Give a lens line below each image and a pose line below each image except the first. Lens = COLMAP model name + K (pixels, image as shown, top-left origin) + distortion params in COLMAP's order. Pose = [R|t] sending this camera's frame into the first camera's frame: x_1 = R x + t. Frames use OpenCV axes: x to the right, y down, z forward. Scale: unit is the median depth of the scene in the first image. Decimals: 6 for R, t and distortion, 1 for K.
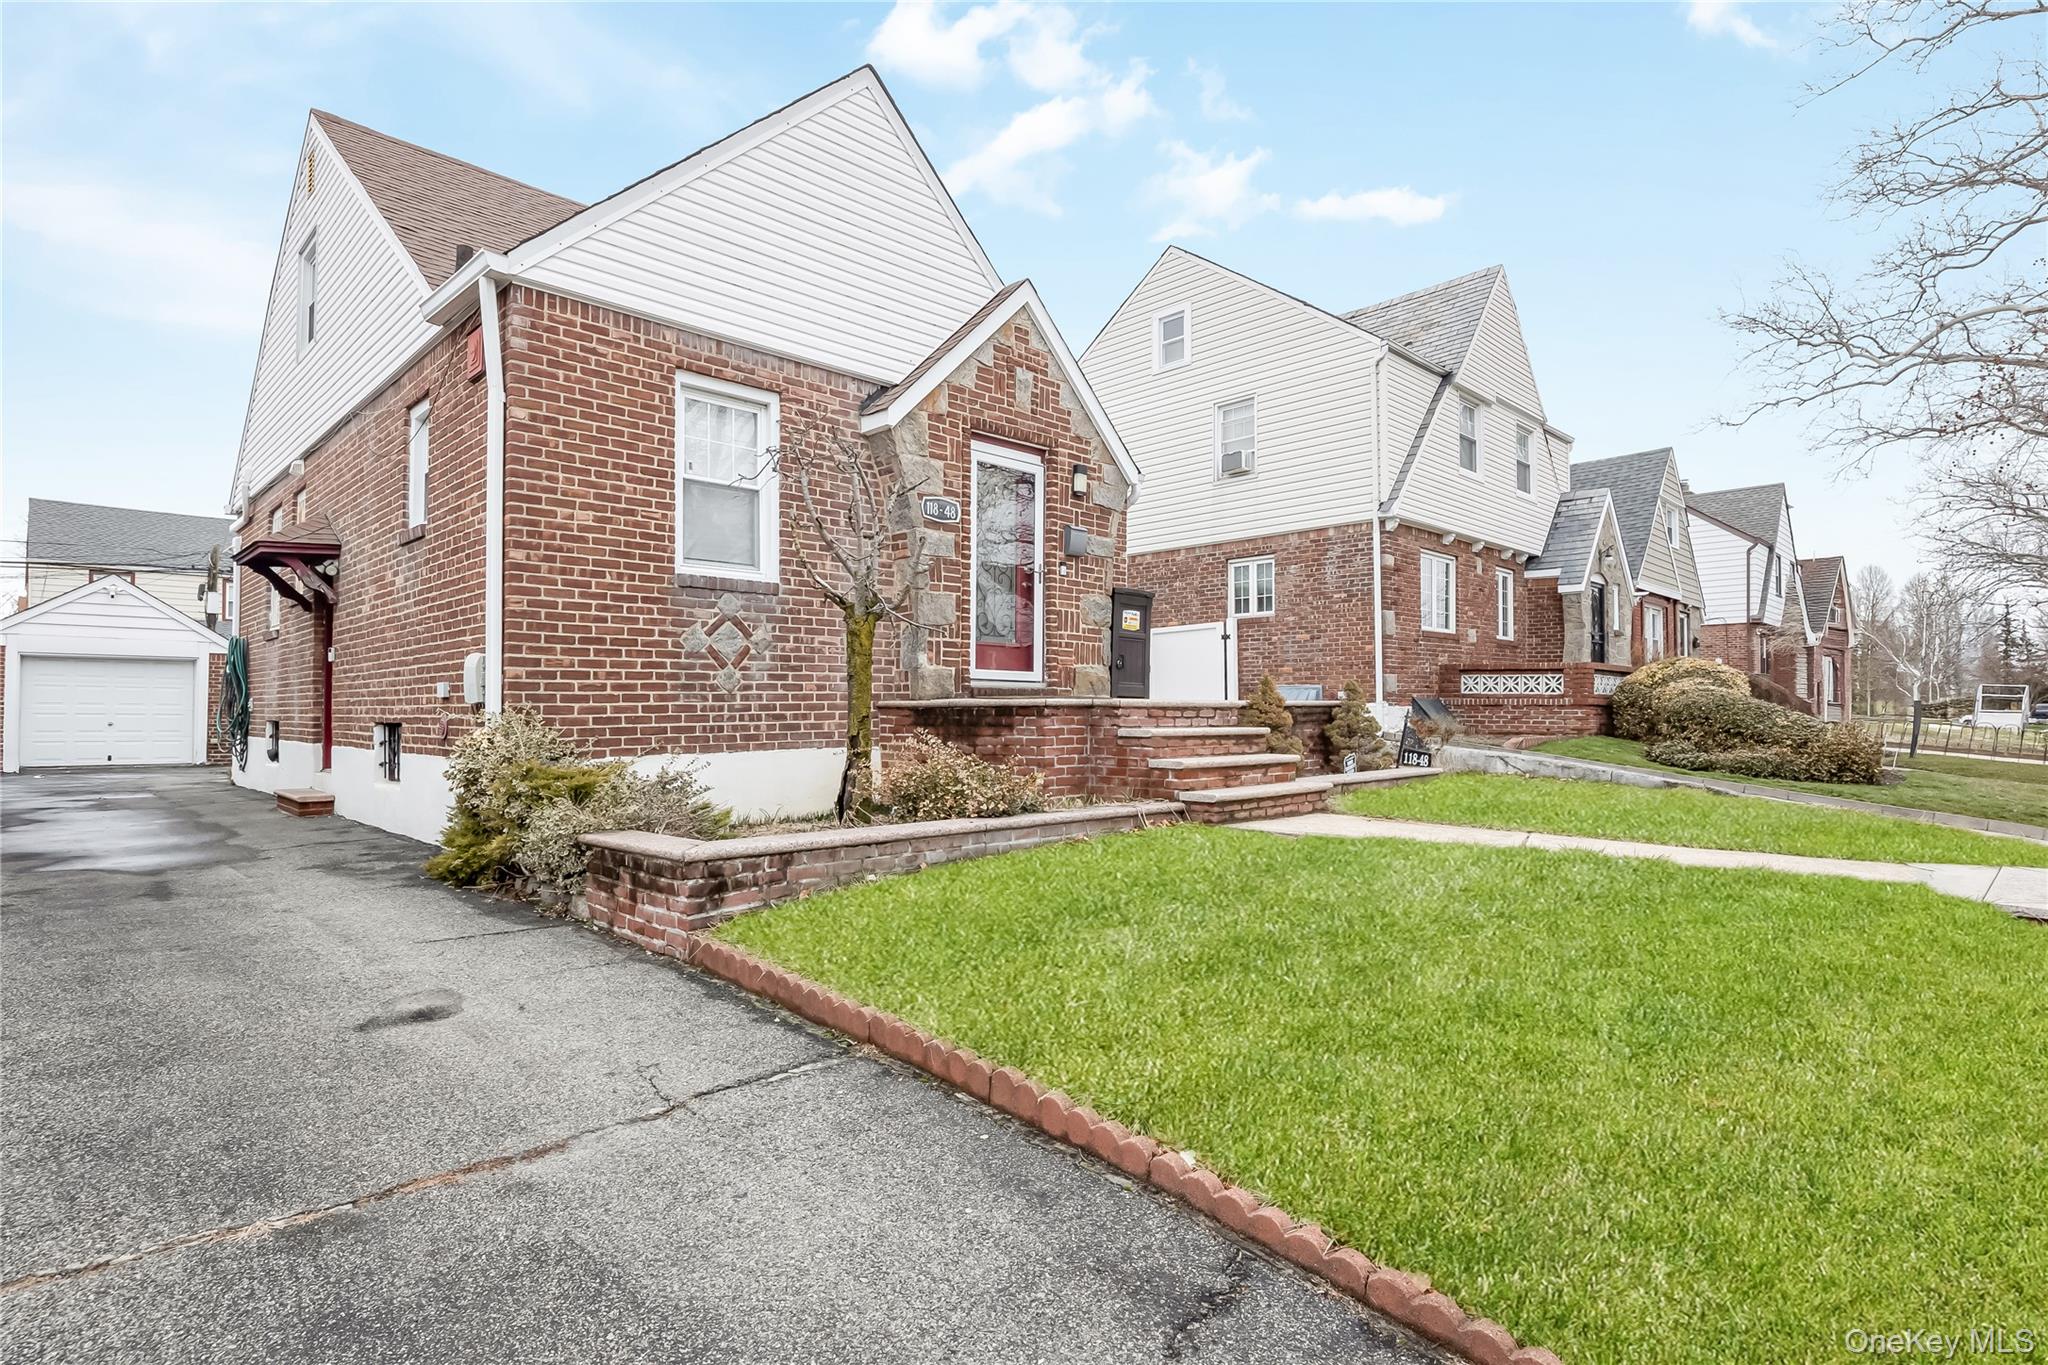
lens RADIAL K [[1083.4, 0, 1016.9], [0, 1083.4, 695.5], [0, 0, 1]] dist [-0.044359, 0.003211]
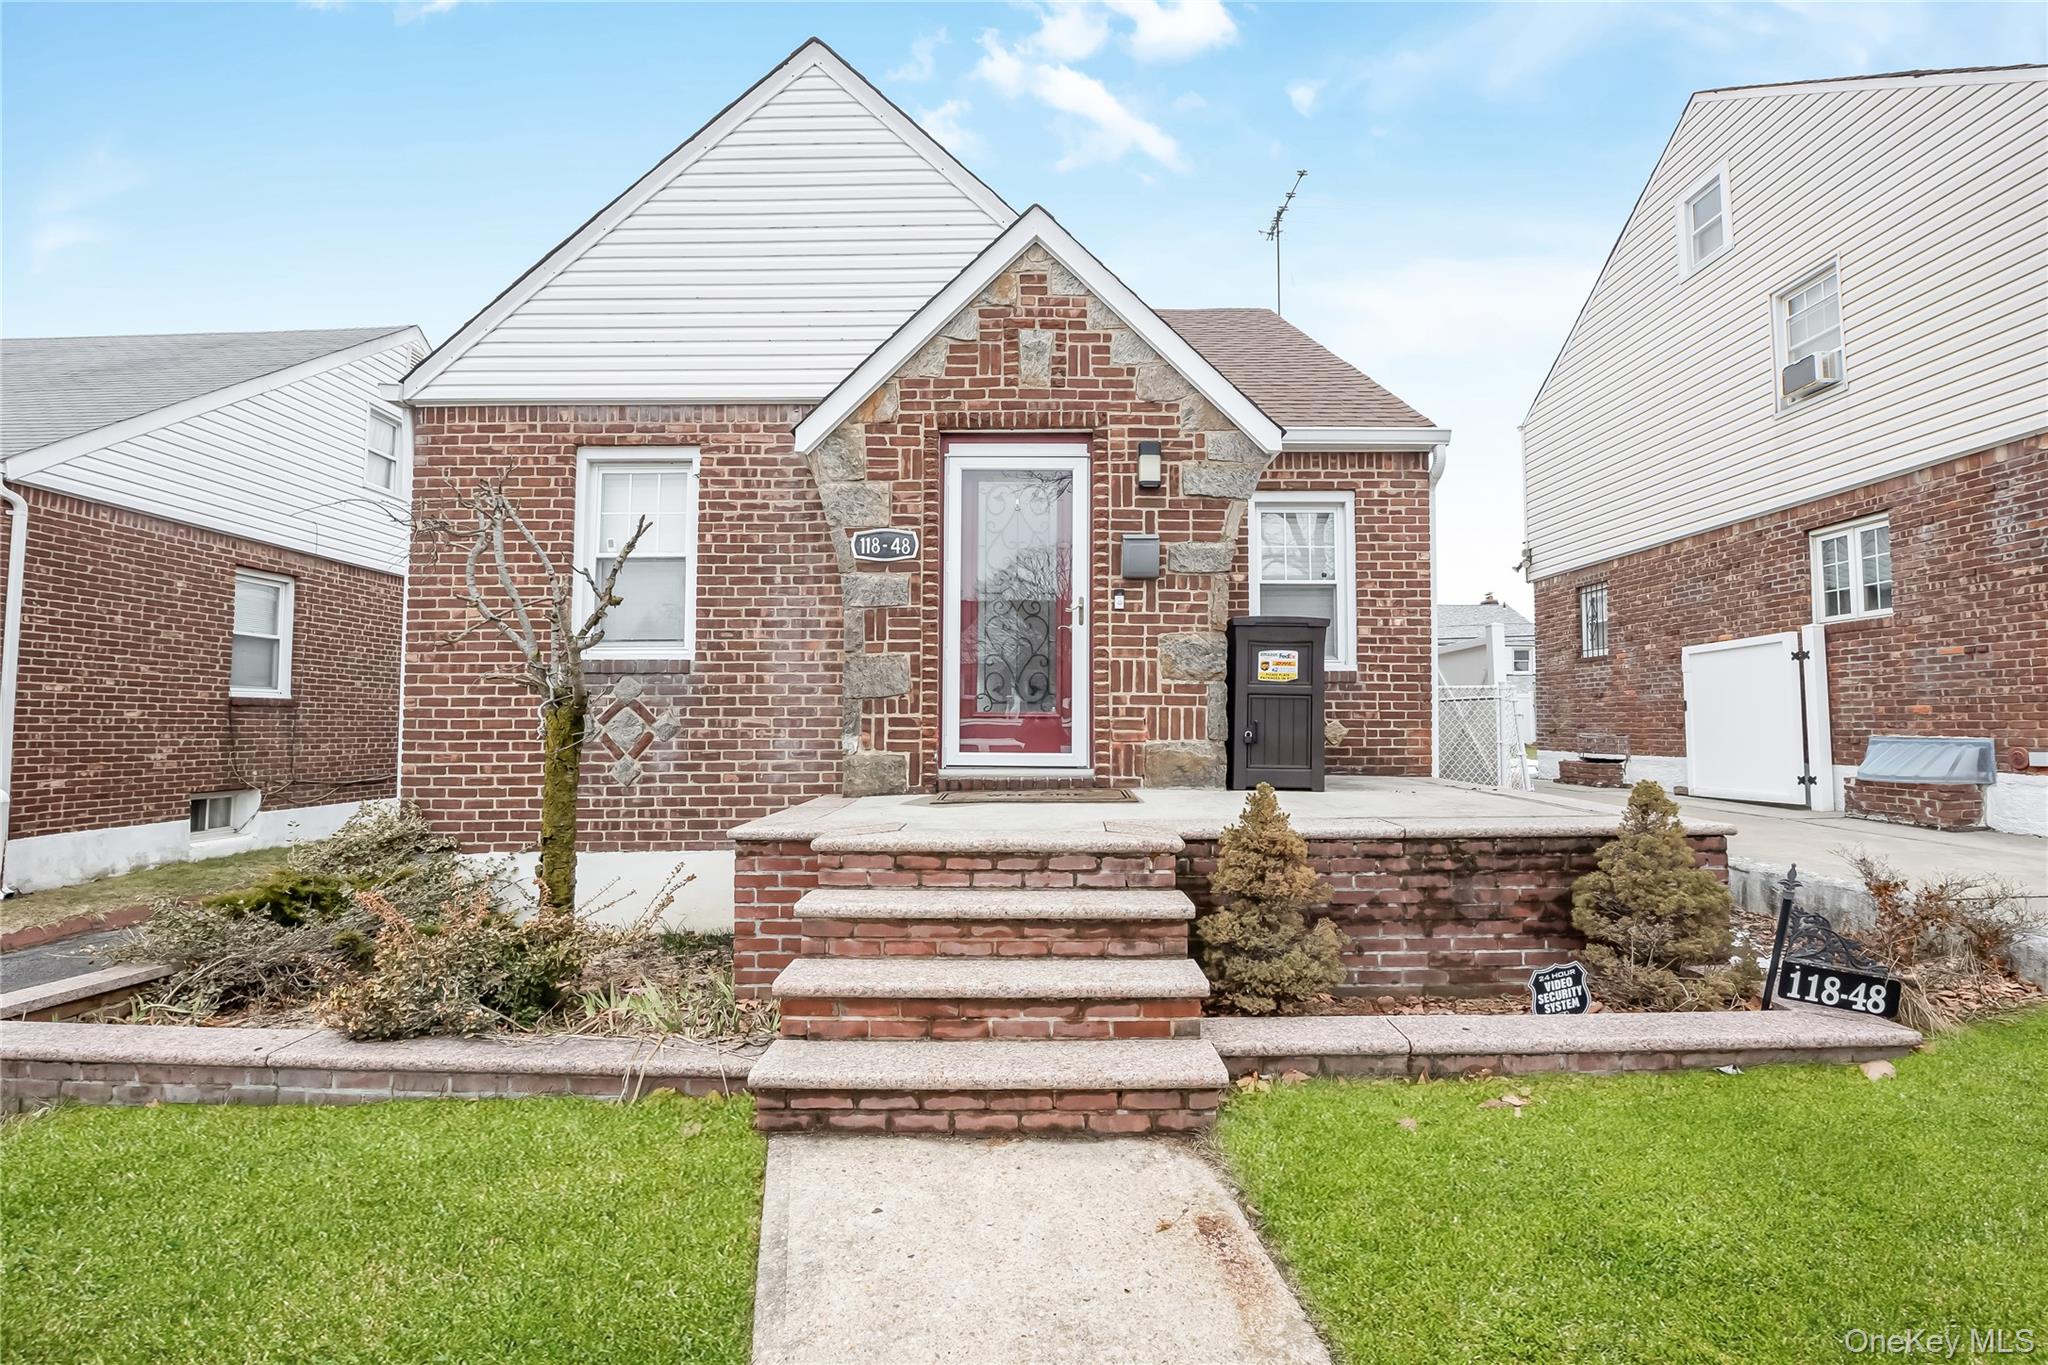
lens RADIAL K [[869.4, 0, 1027.7], [0, 869.4, 679.4], [0, 0, 1]] dist [-0.032944, 0.001960]
pose [[0.698974, -0.036573, -0.714212, 0.434229], [0.013471, 0.999188, -0.037981, -0.052748], [0.715021, 0.016926, 0.698898, 0.646427]]
